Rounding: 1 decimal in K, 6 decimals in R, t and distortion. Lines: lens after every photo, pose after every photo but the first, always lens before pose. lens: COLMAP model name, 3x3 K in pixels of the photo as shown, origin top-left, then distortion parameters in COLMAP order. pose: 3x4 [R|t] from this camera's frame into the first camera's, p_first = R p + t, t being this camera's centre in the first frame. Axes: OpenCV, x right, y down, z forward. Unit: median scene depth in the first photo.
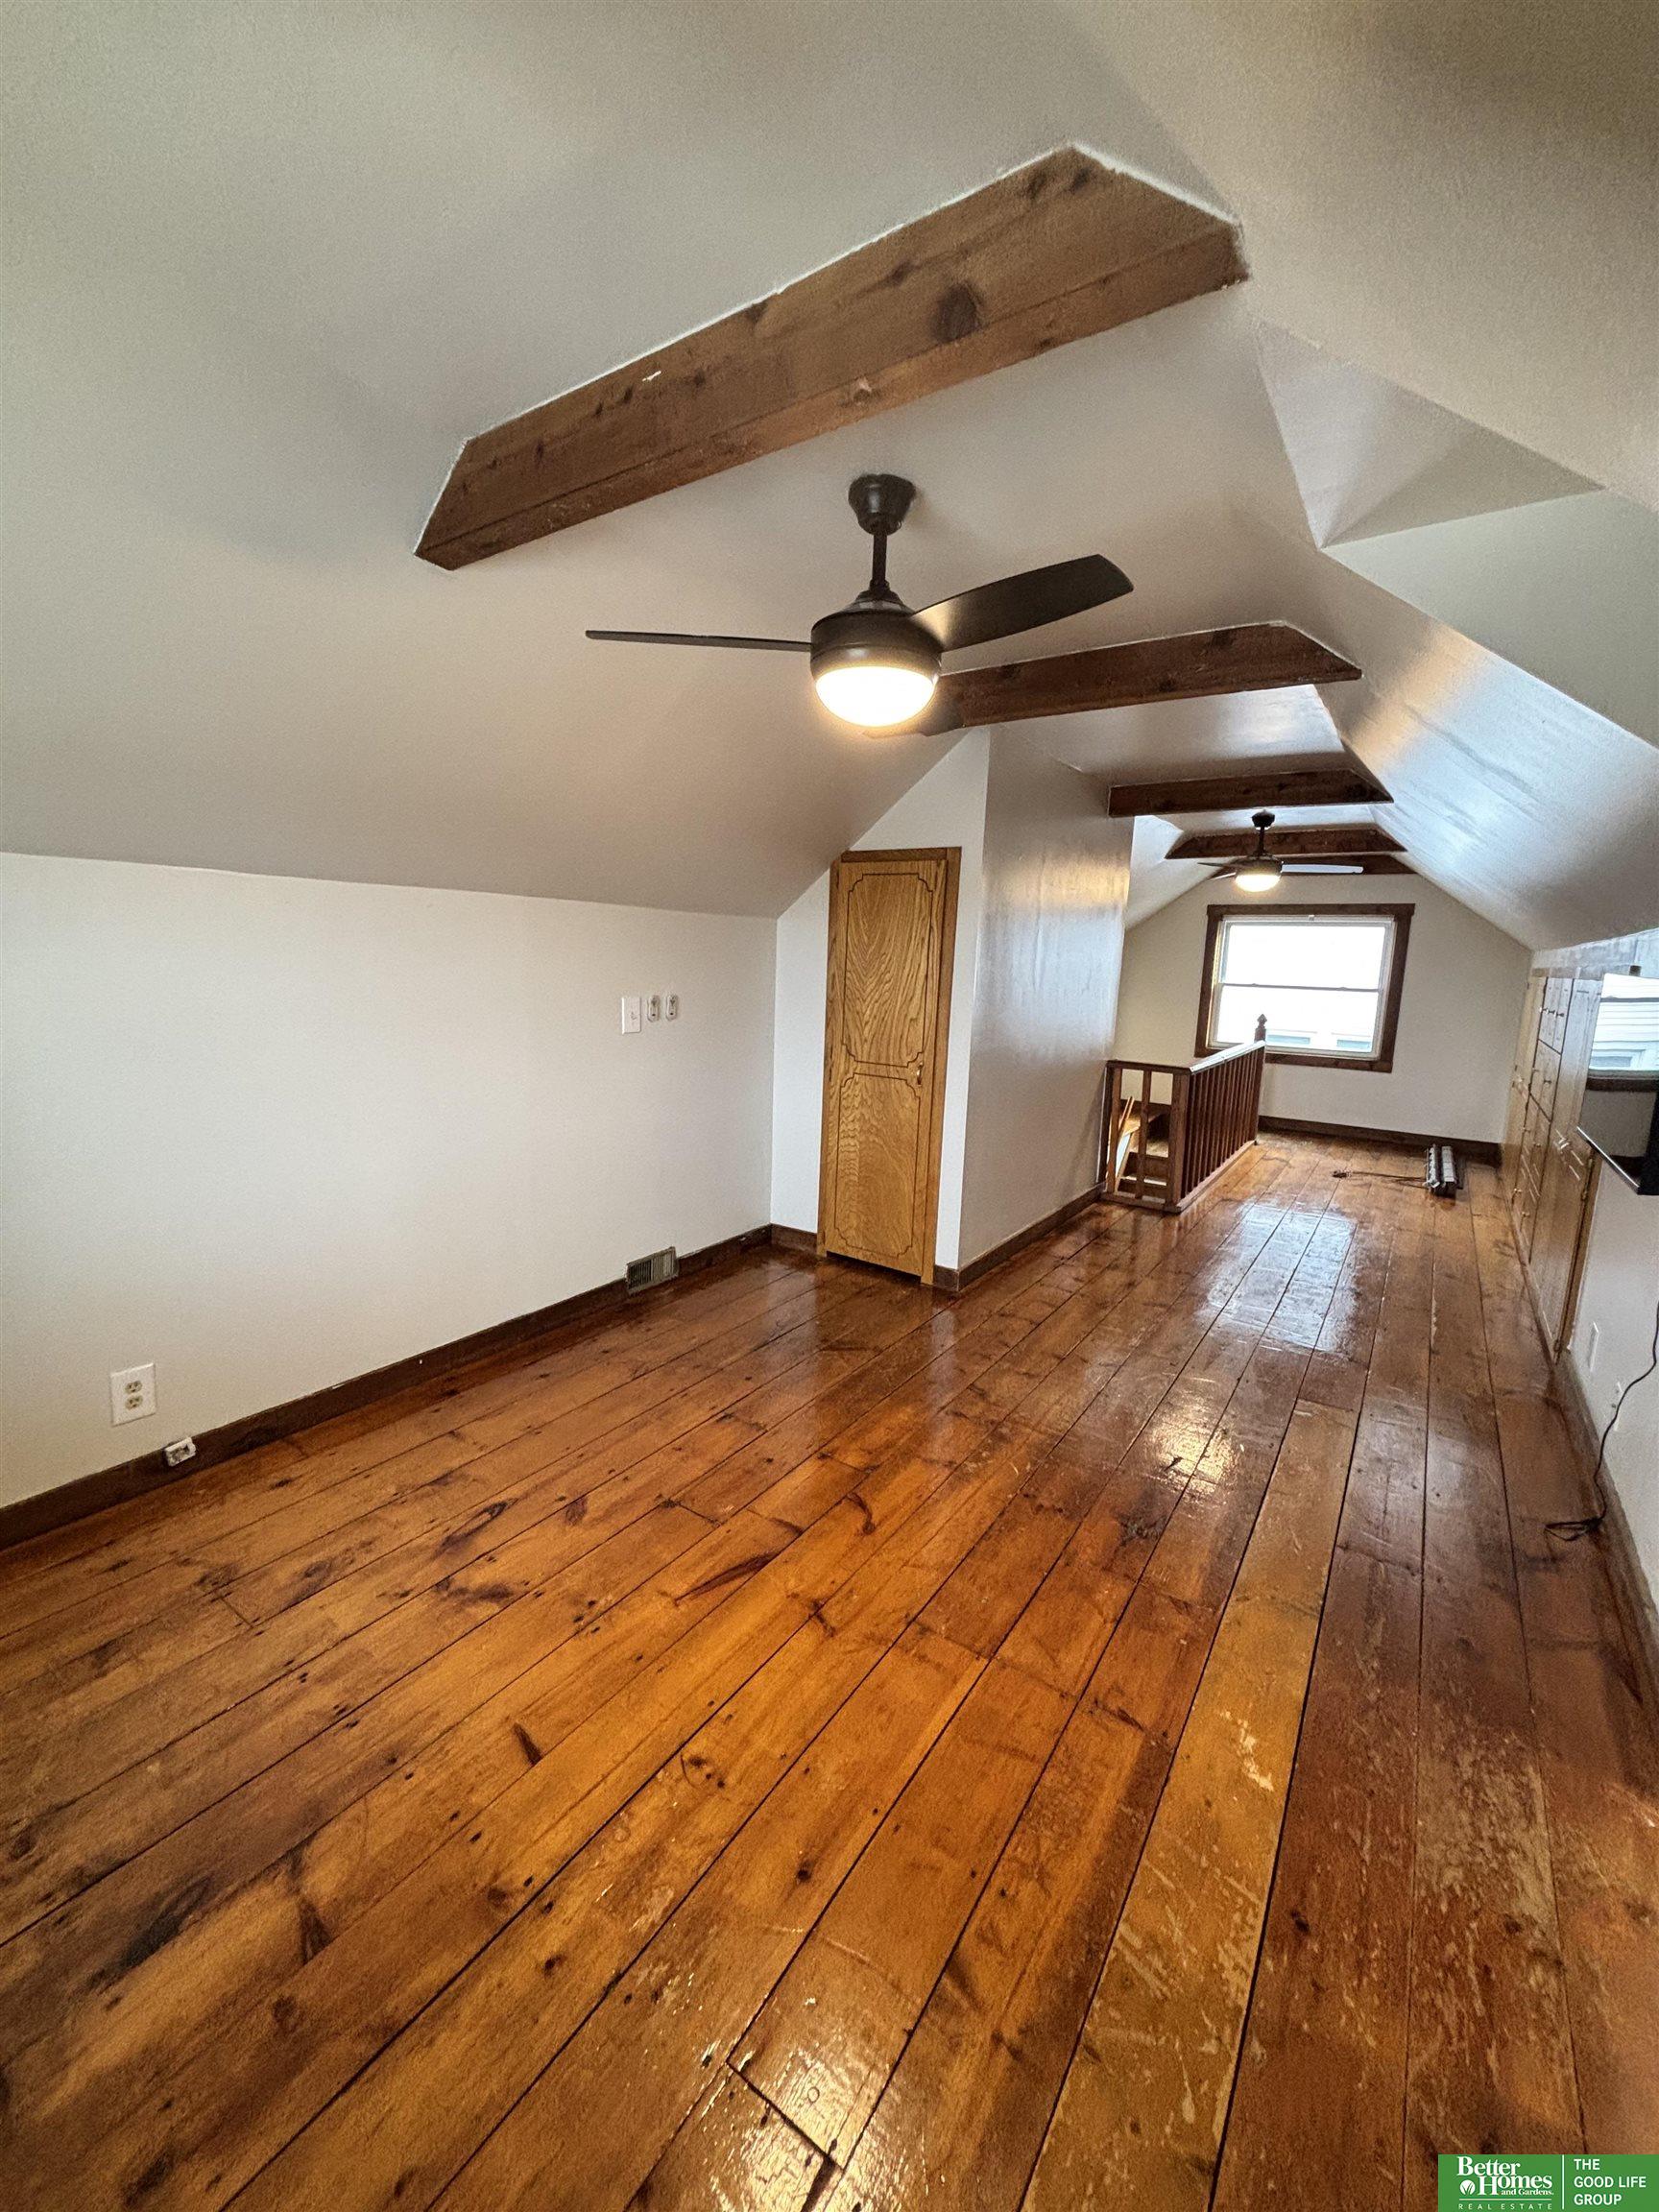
lens RADIAL K [[883.9, 0, 829.9], [0, 883.9, 1095.5], [0, 0, 1]] dist [0.003095, -0.000430]
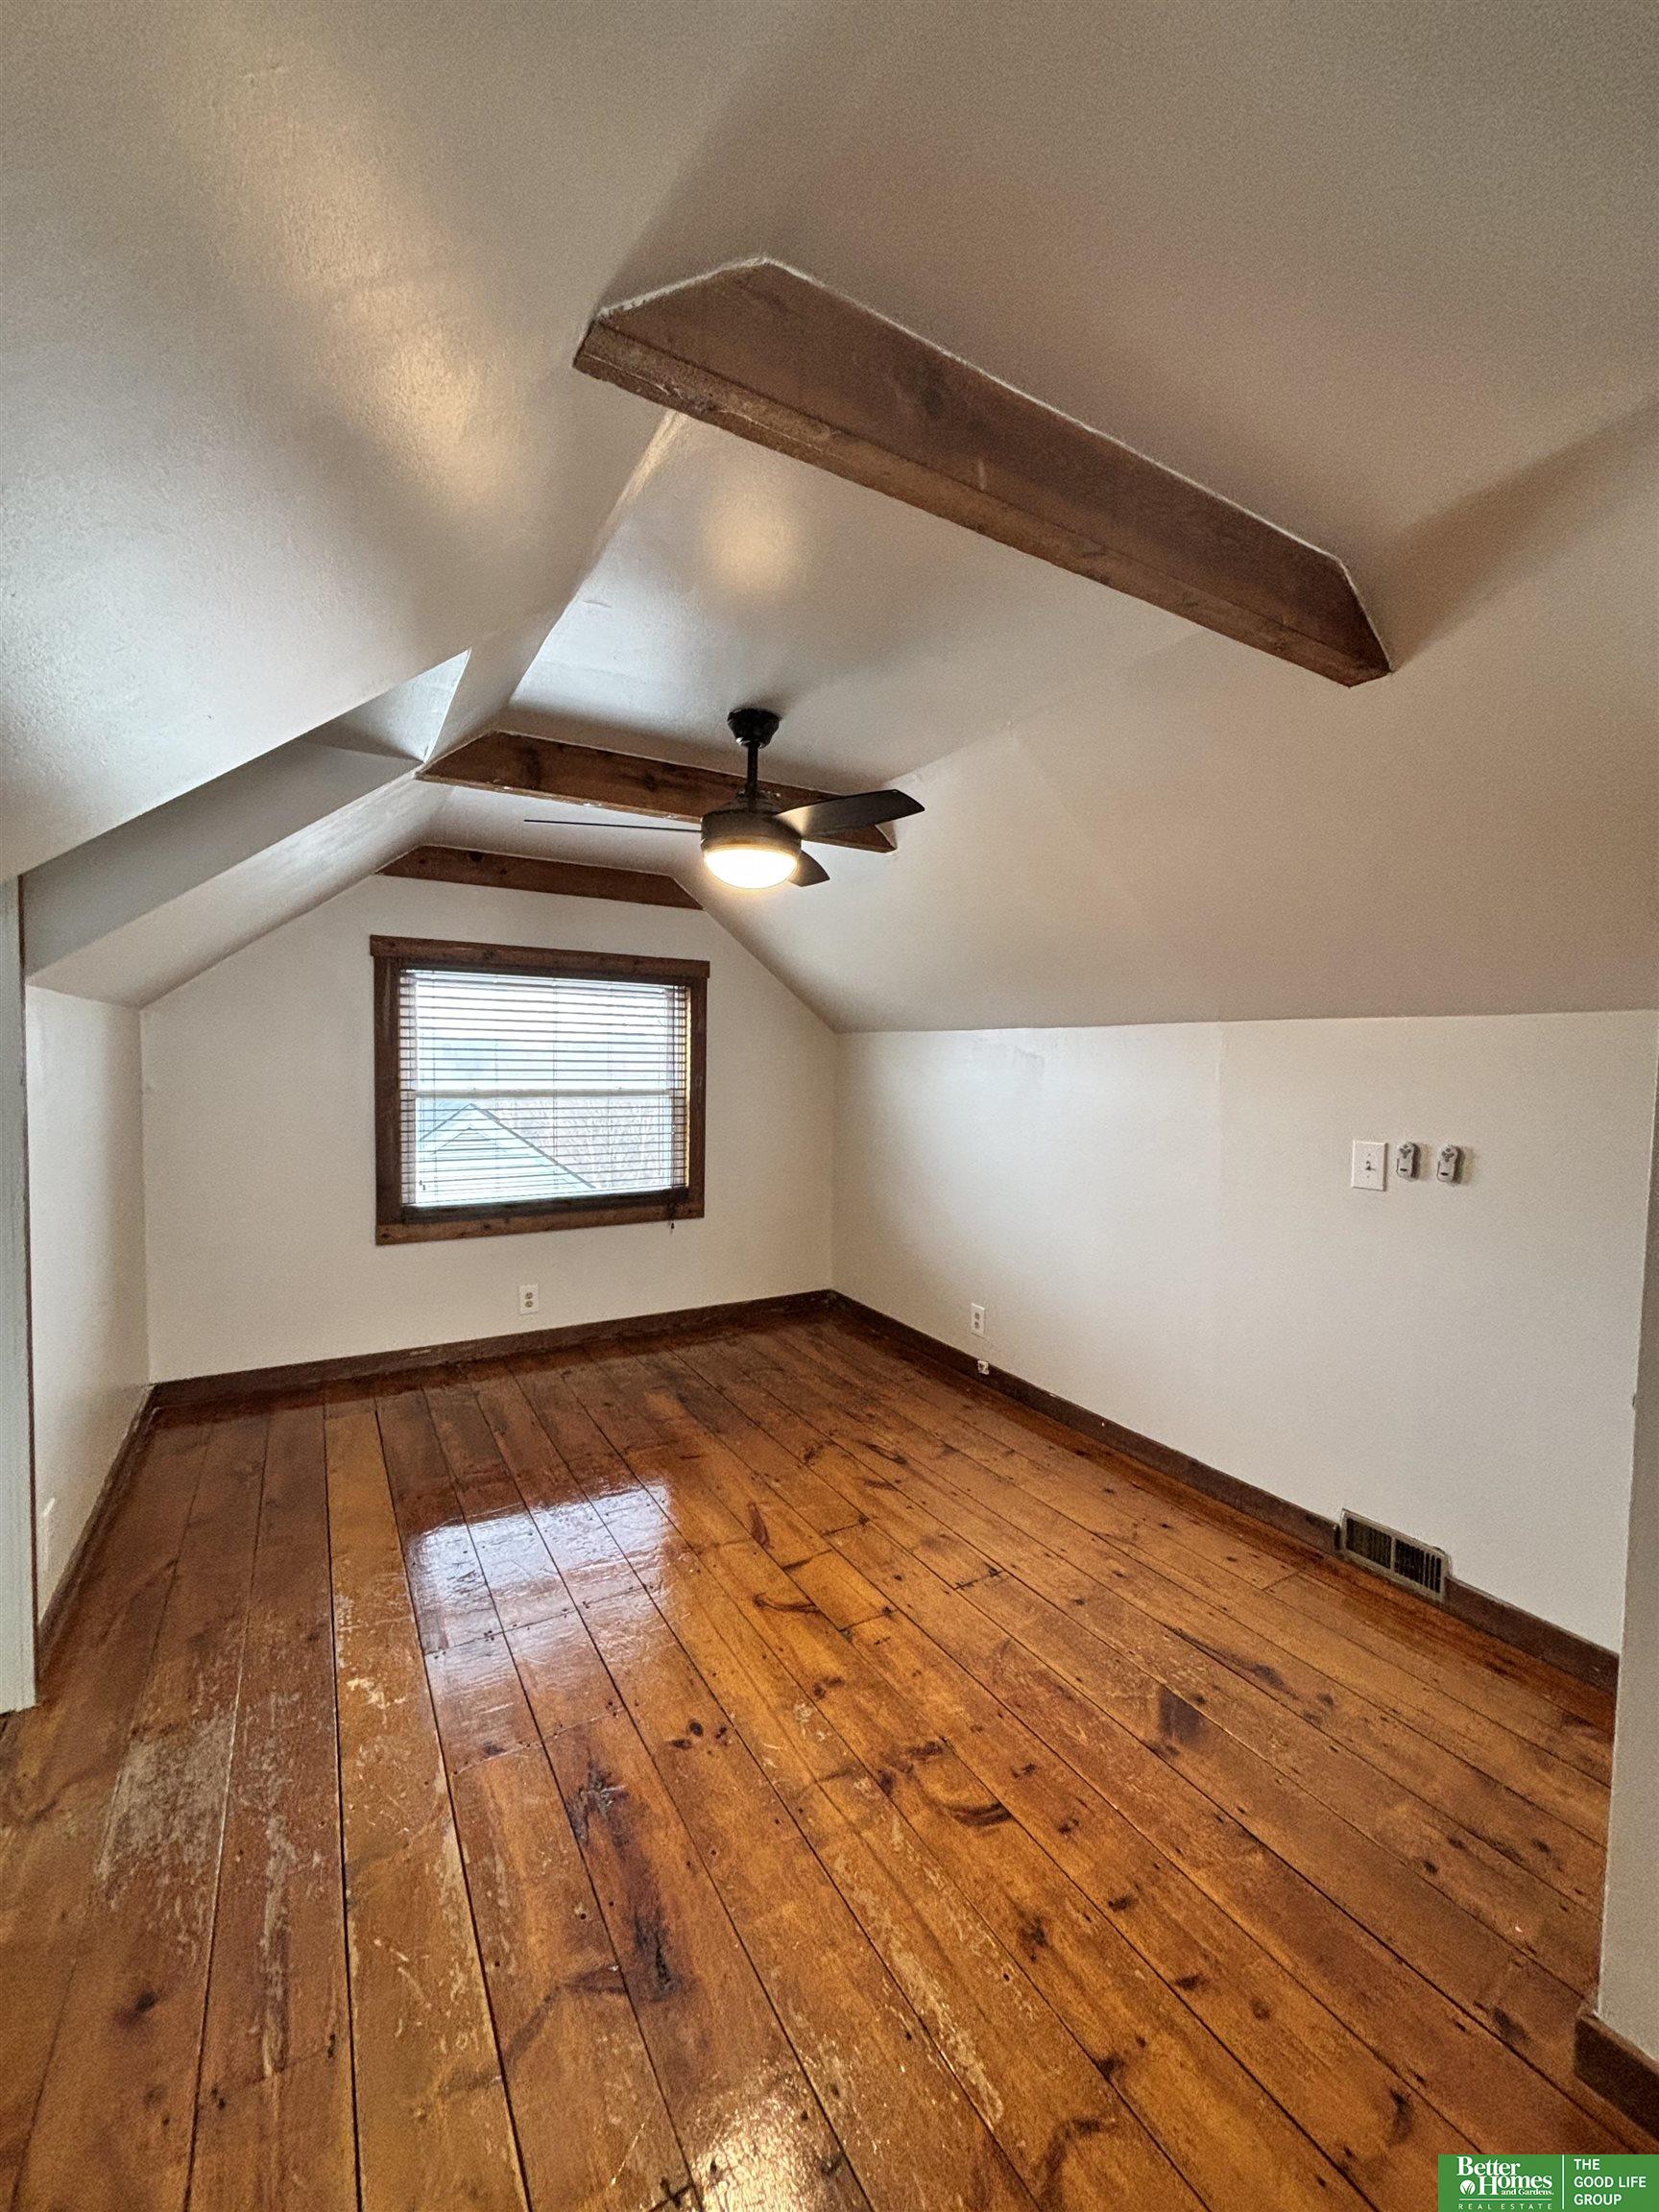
lens RADIAL K [[883.9, 0, 831.1], [0, 883.9, 1102.3], [0, 0, 1]] dist [0.003095, -0.000430]
pose [[-0.414898, 0.005077, -0.909854, 0.915306], [-0.175621, 0.980733, 0.085557, -0.186773], [0.892758, 0.195287, -0.406012, 1.321819]]
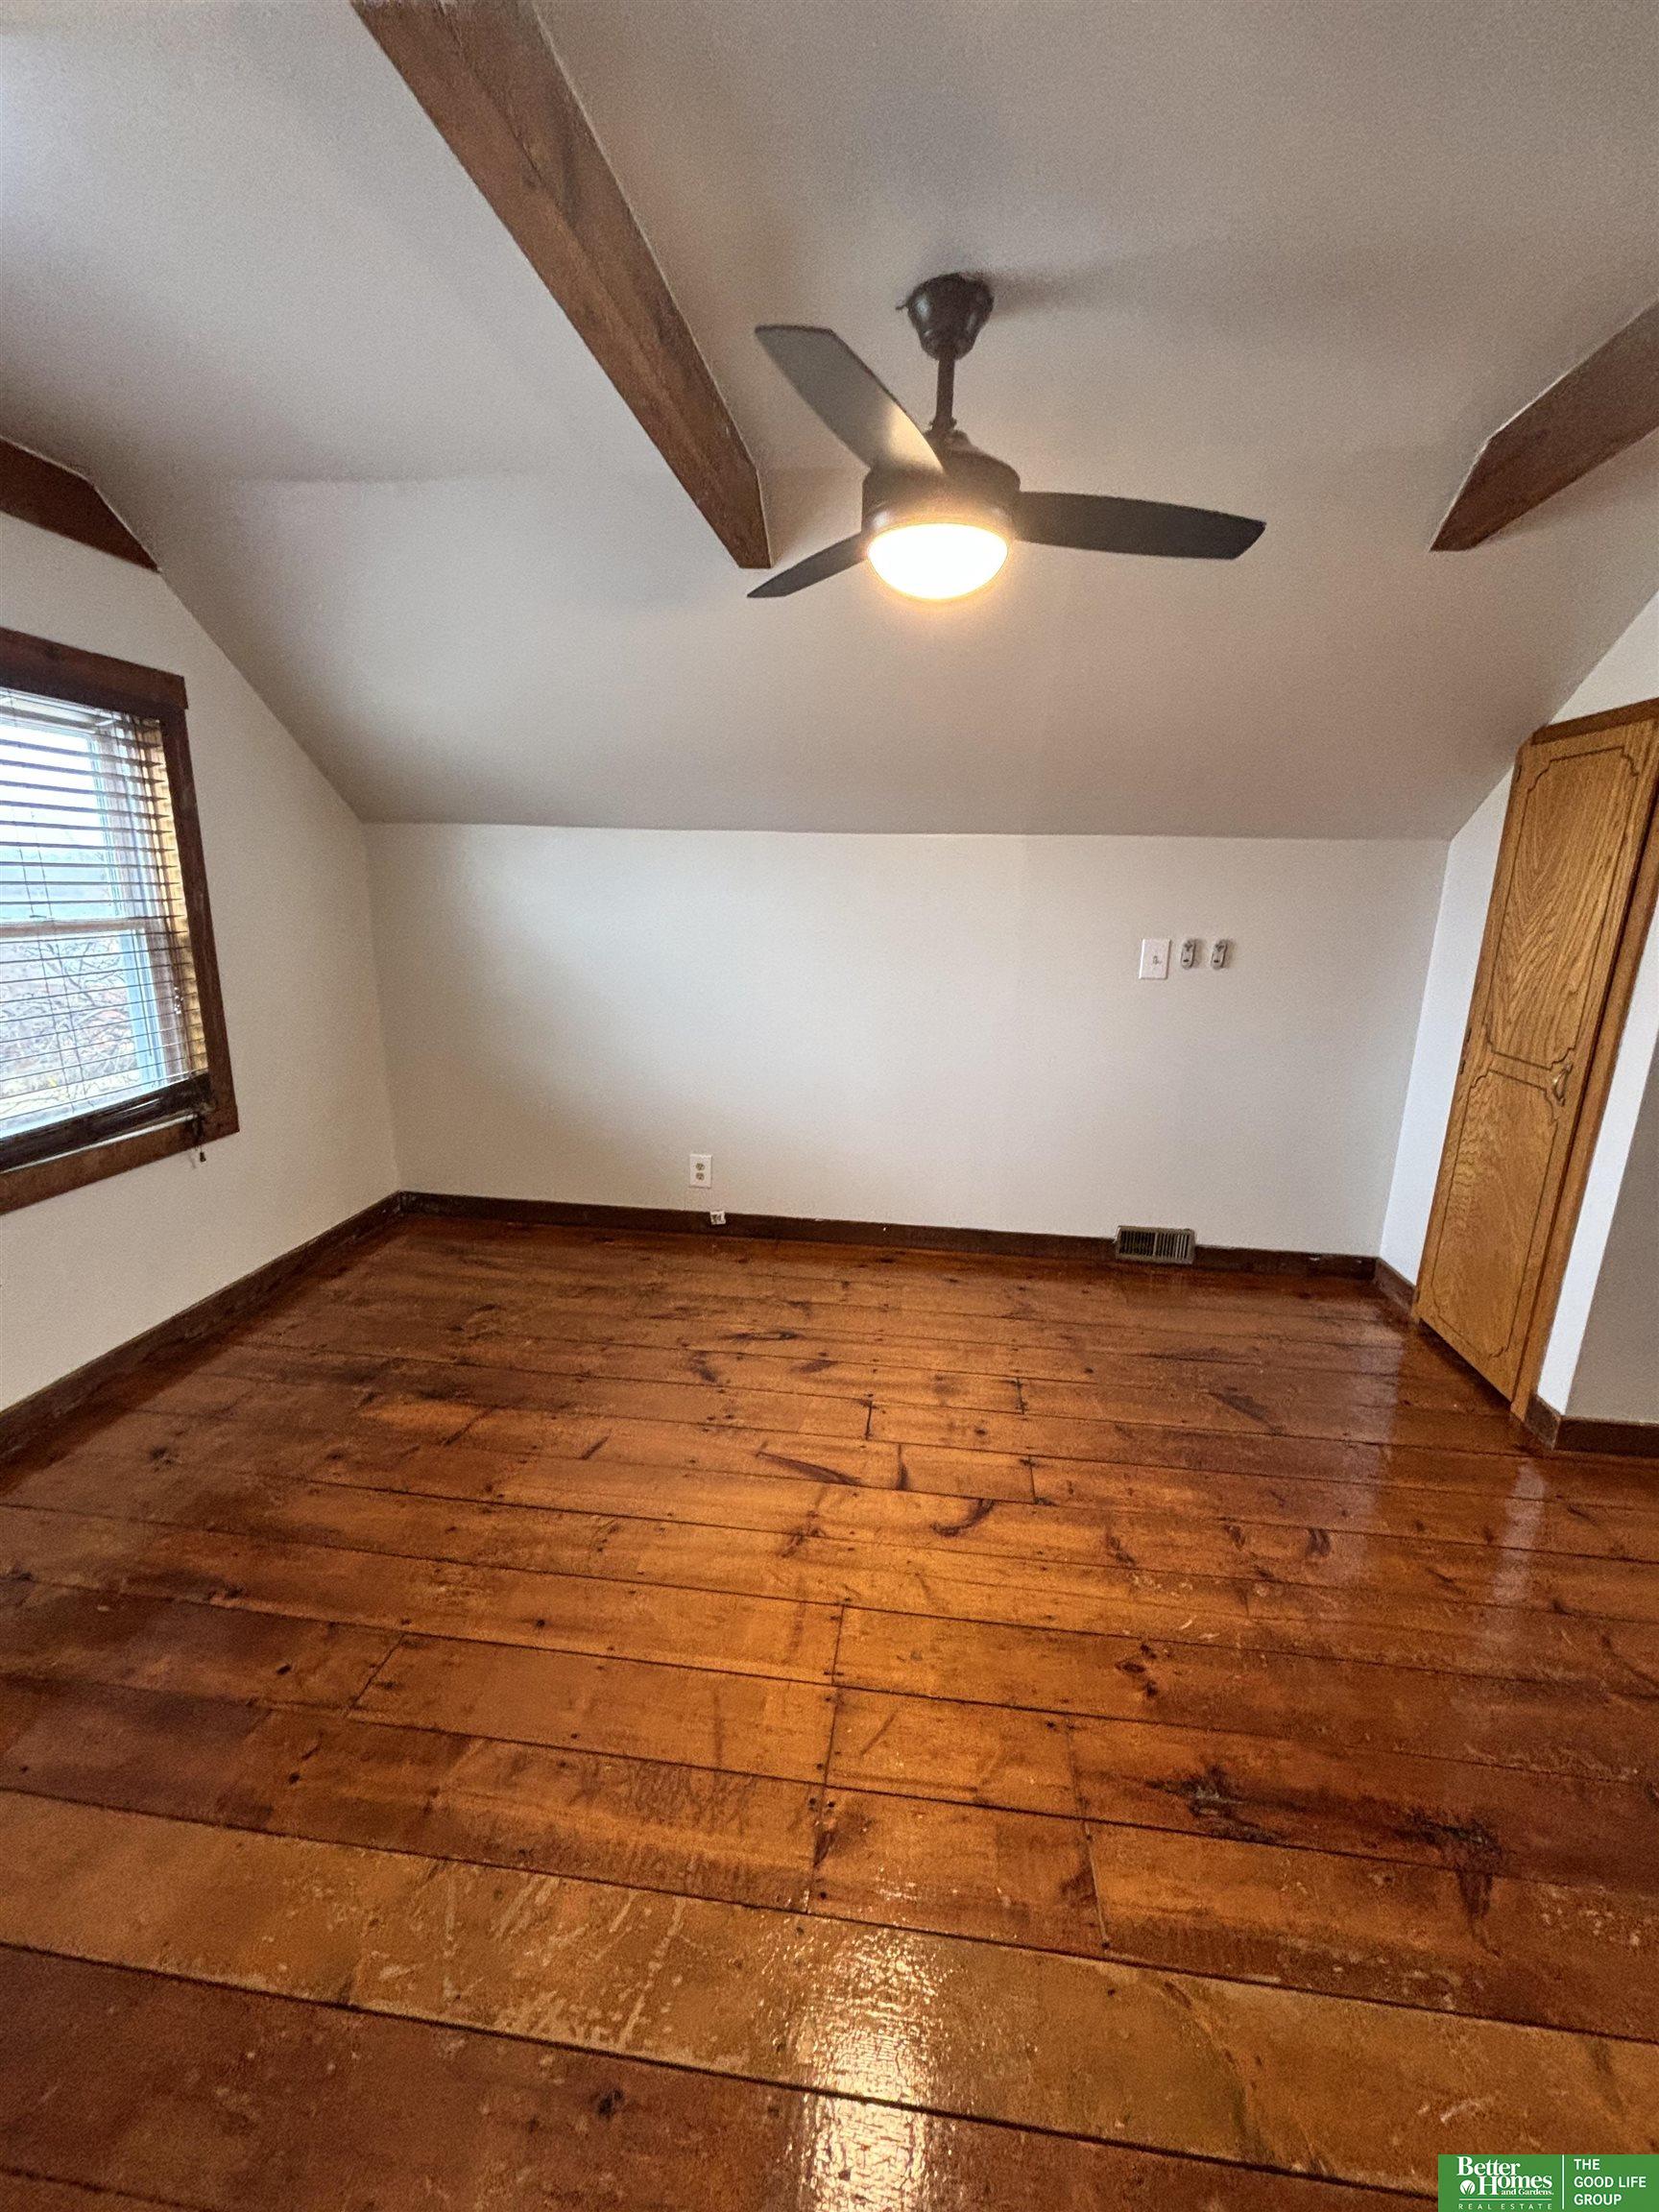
lens RADIAL K [[883.9, 0, 835.8], [0, 883.9, 1104.9], [0, 0, 1]] dist [0.003095, -0.000430]
pose [[0.463334, 0.194756, -0.864518, 0.644648], [-0.146872, 0.978936, 0.141817, -0.036825], [0.873928, 0.061265, 0.482179, 0.426830]]
